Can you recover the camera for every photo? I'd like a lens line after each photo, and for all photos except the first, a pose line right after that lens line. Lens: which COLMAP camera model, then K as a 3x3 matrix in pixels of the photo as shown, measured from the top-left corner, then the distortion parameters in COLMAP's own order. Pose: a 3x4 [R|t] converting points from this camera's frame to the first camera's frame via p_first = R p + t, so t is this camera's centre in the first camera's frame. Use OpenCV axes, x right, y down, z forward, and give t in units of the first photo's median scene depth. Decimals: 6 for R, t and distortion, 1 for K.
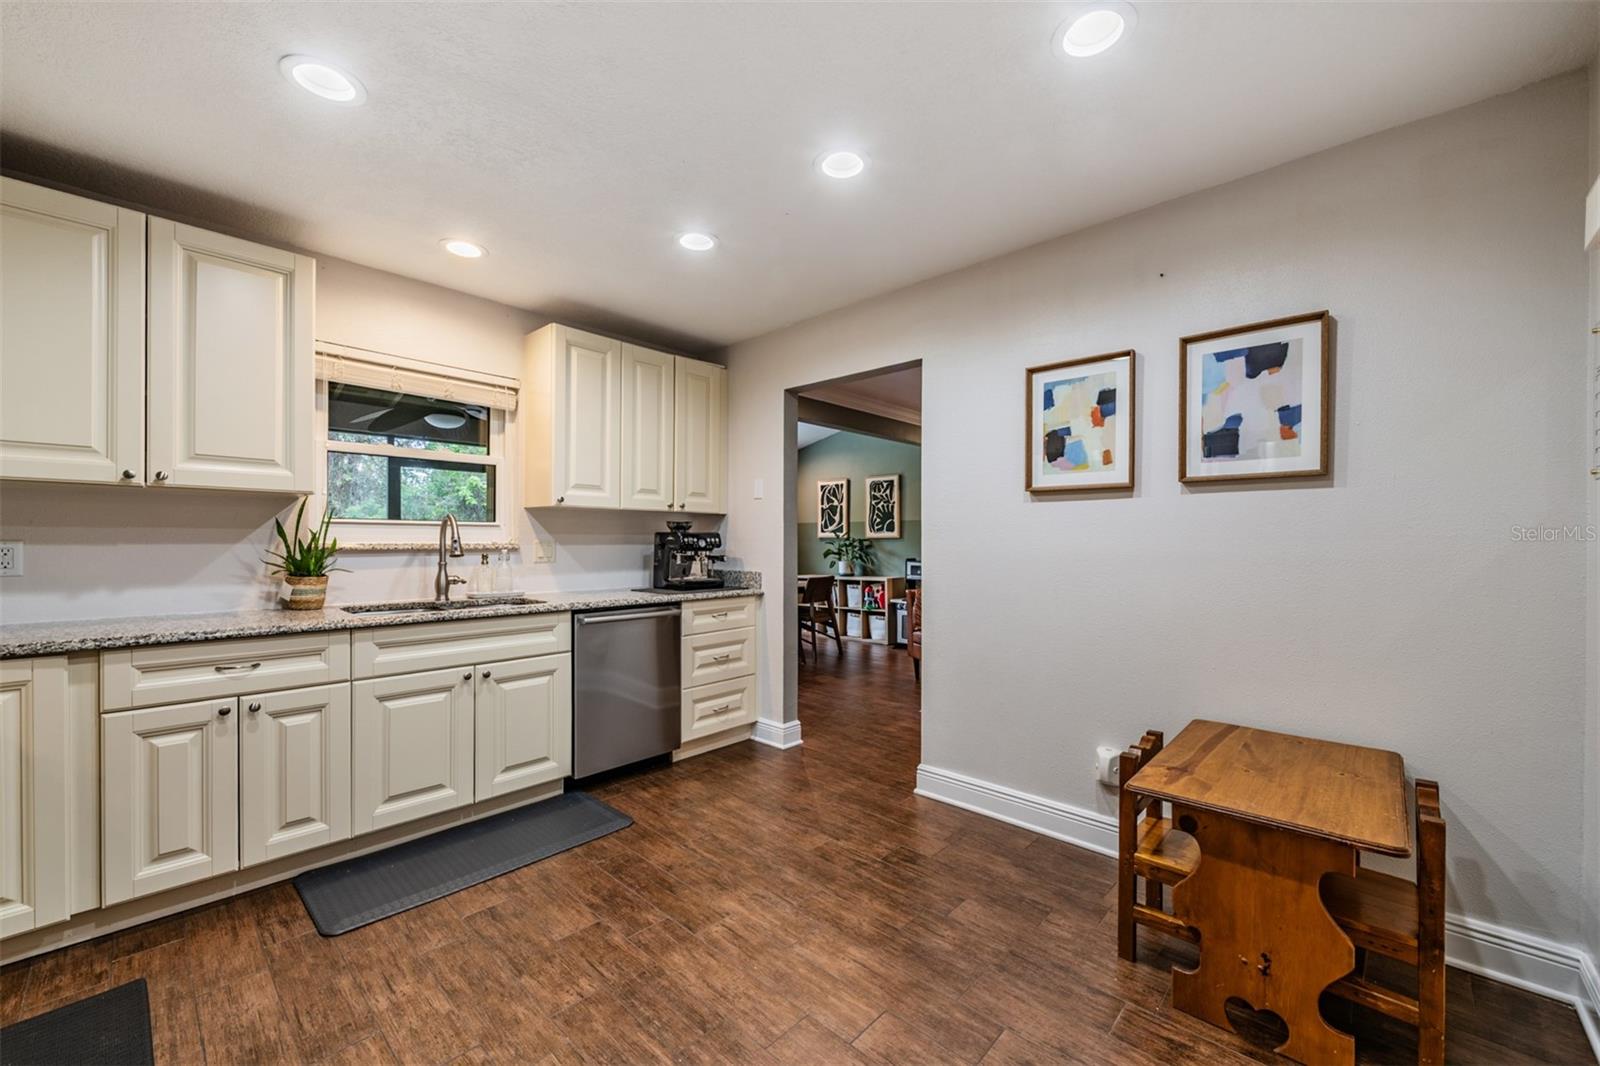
lens RADIAL K [[627.6, 0, 802.3], [0, 627.6, 542.0], [0, 0, 1]] dist [-0.000133, -0.000231]
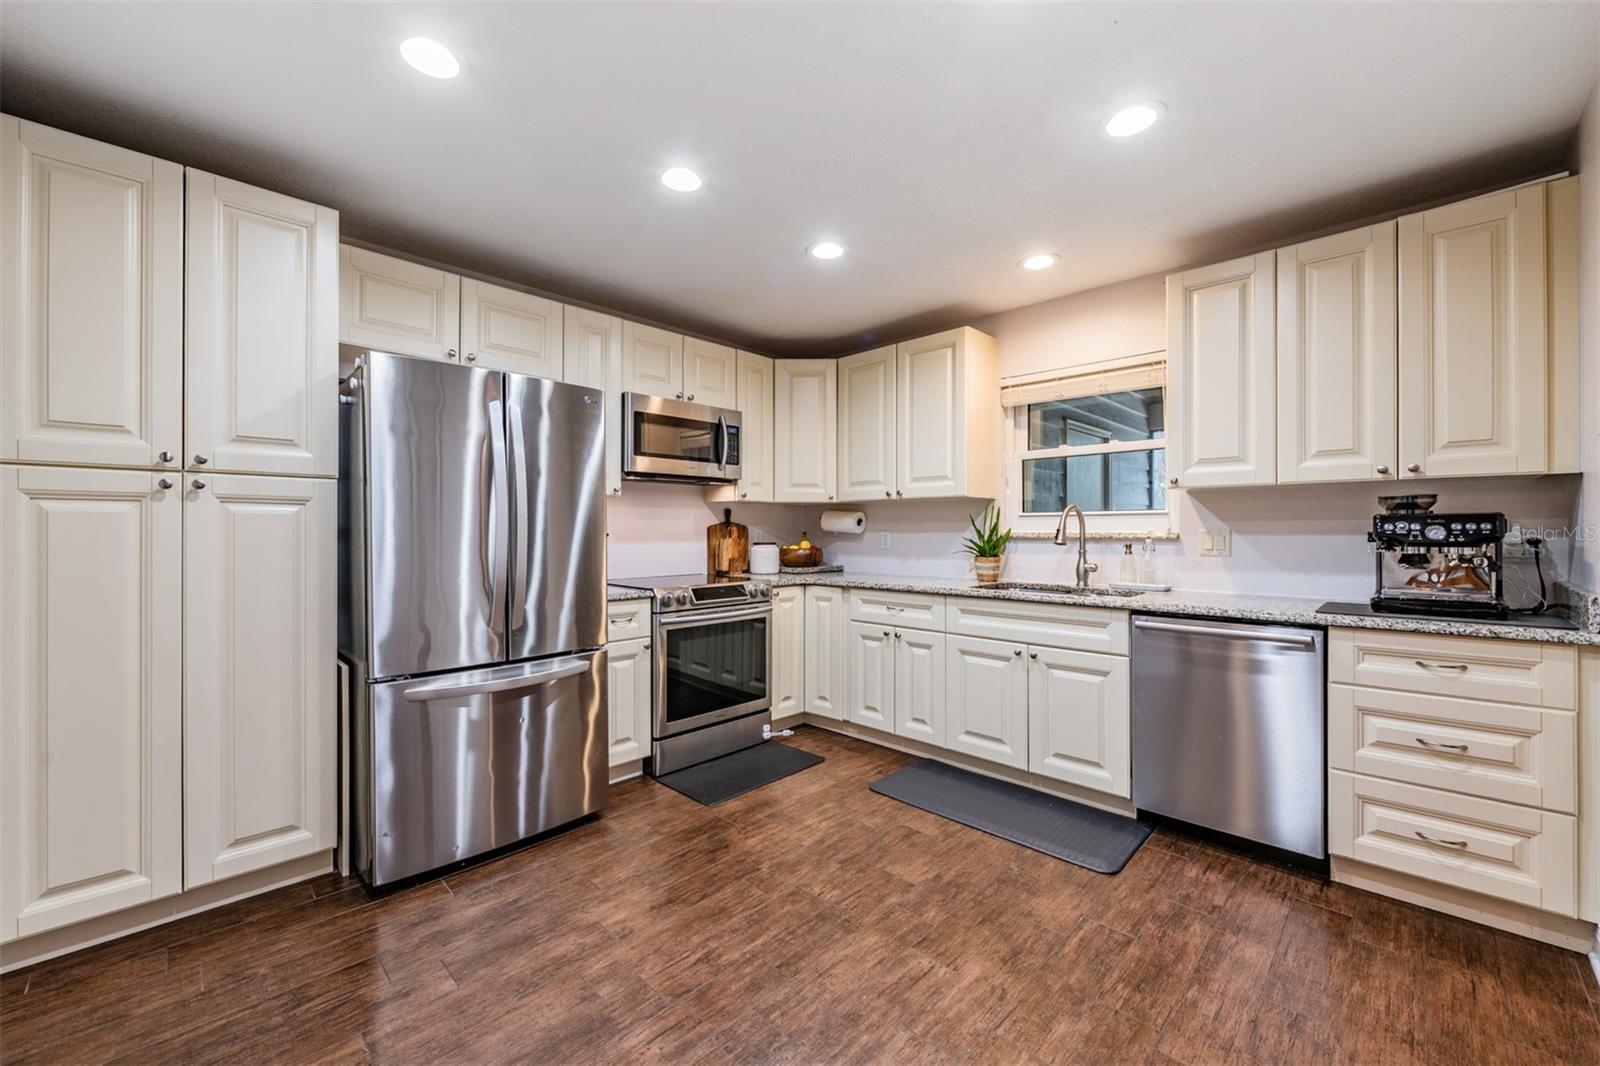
lens RADIAL K [[624.7, 0, 798.1], [0, 624.7, 523.6], [0, 0, 1]] dist [-0.002459, -0.000563]
pose [[-0.025984, -0.014631, -0.999555, 0.599615], [-0.000263, 0.999893, -0.014630, 0.003316], [0.999662, -0.000117, -0.025985, 0.659678]]
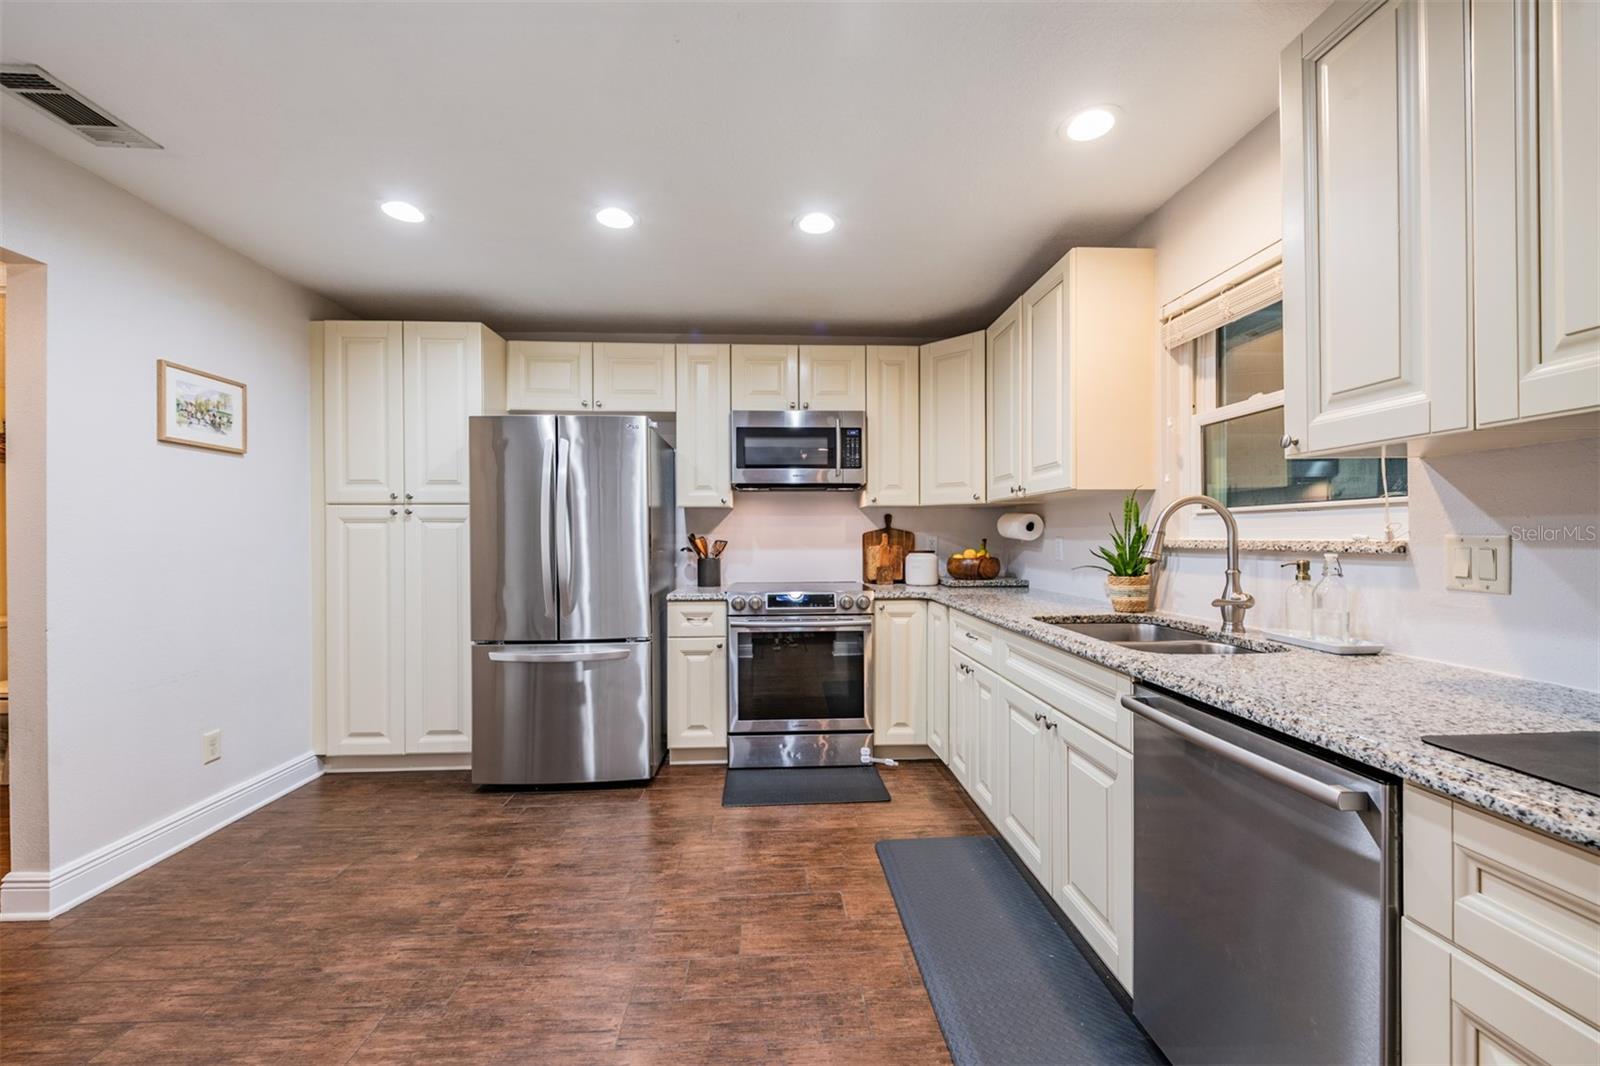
lens RADIAL K [[615.3, 0, 800.0], [0, 615.3, 533.0], [0, 0, 1]] dist [-0.002431, -0.000312]
pose [[-0.692429, -0.004940, -0.721469, 0.208685], [0.001233, 0.999967, -0.008030, -0.000874], [0.721485, -0.006449, -0.692400, 1.345077]]
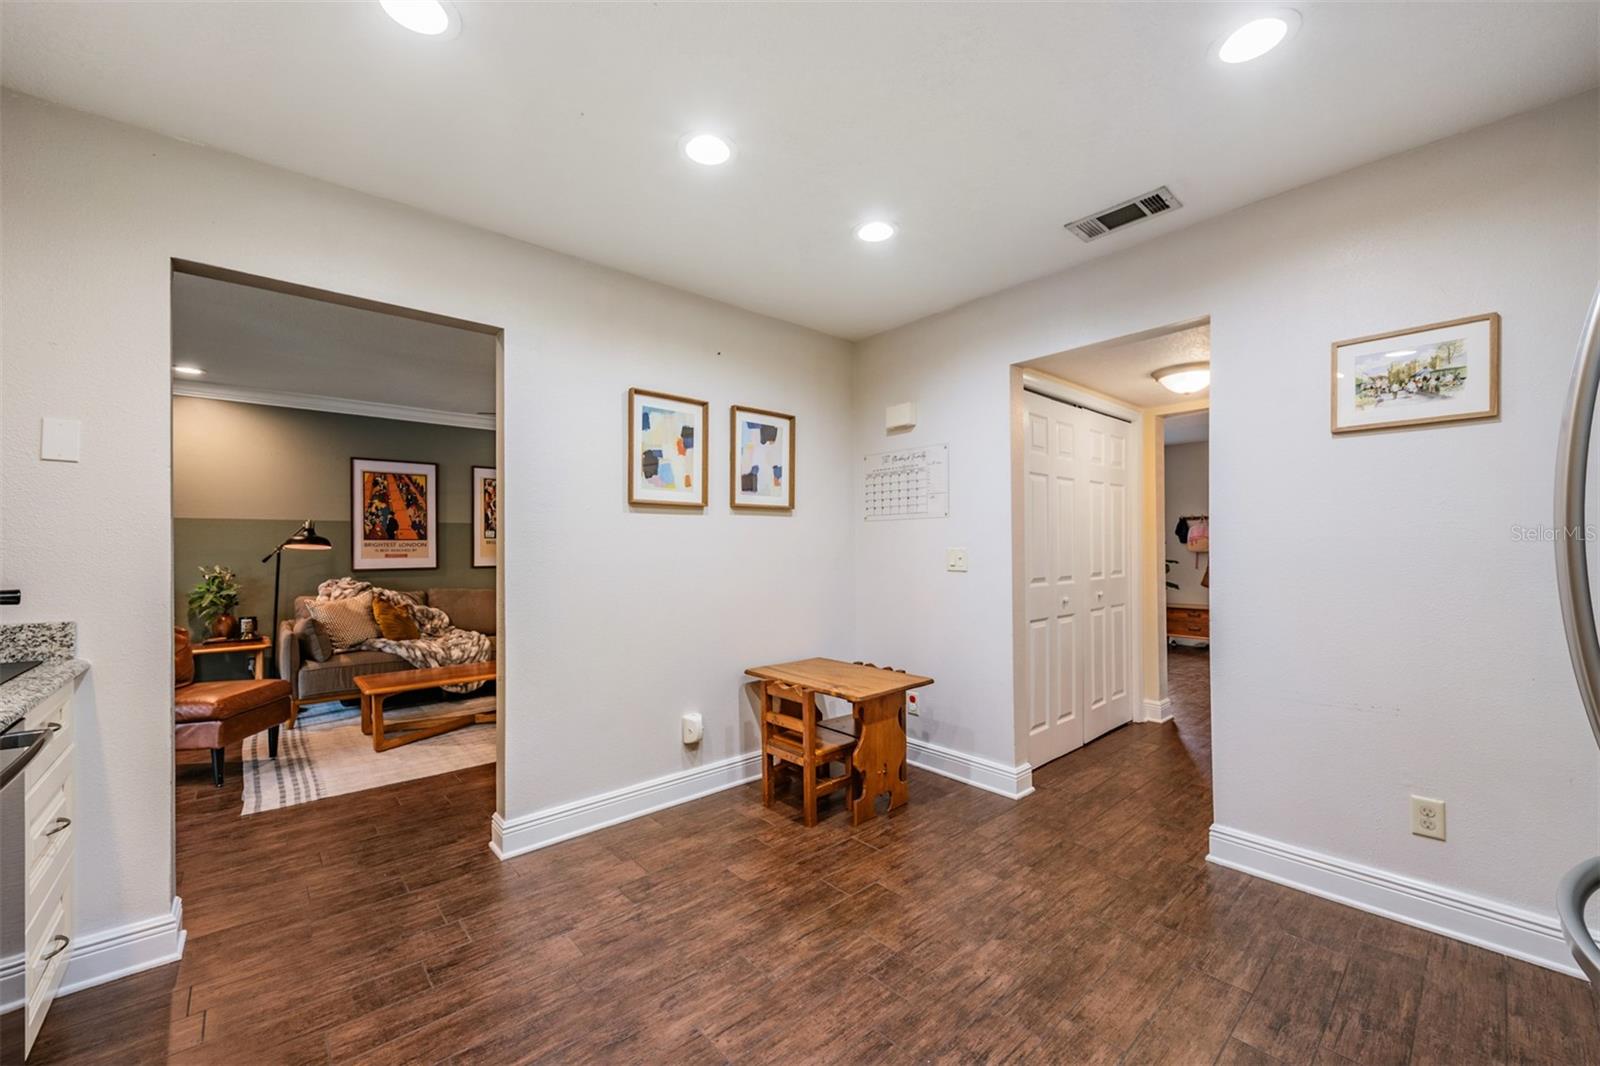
lens RADIAL K [[631.1, 0, 794.8], [0, 631.1, 548.0], [0, 0, 1]] dist [-0.000736, -0.000180]
pose [[0.098833, -0.004970, 0.995092, -0.715354], [0.009764, 0.999944, 0.004024, -0.005076], [-0.995056, 0.009318, 0.098876, 0.646576]]
